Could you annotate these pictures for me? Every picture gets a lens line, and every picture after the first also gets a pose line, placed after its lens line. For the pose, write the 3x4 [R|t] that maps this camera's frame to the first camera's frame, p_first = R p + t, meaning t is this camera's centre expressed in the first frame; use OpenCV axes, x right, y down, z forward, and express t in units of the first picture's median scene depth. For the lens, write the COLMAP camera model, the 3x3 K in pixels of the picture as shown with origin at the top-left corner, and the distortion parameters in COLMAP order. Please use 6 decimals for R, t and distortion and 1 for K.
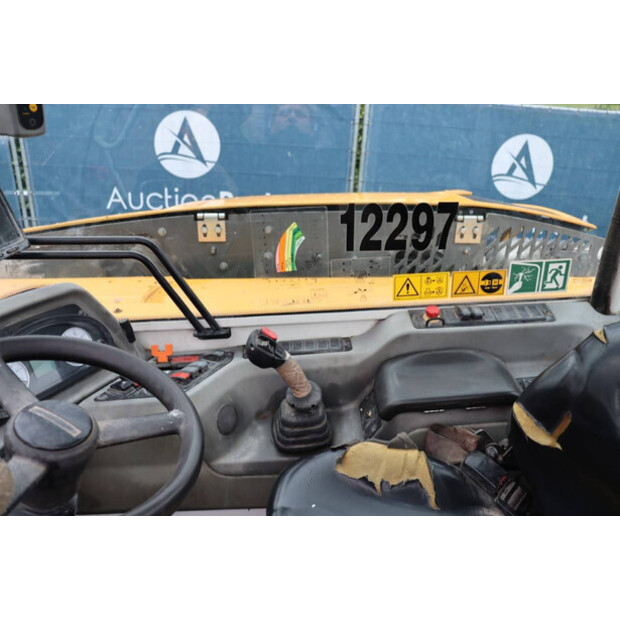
lens RADIAL K [[516.8, 0, 309.4], [0, 516.8, 309.3], [0, 0, 1]] dist [-0.129193, 0.013381]
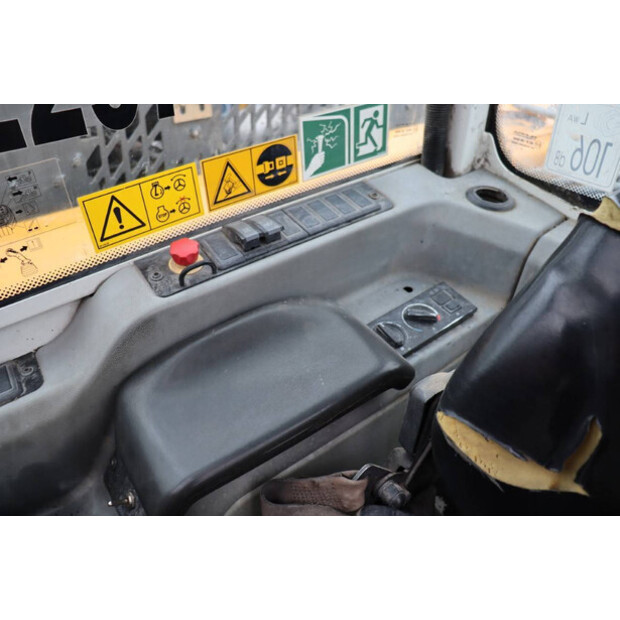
lens RADIAL K [[516.8, 0, 313.1], [0, 516.8, 308.8], [0, 0, 1]] dist [-0.129193, 0.013381]
pose [[0.833971, -0.328472, 0.443395, 0.107805], [0.244131, 0.940244, 0.237363, -0.028507], [-0.494866, -0.089708, 0.864326, 0.509606]]
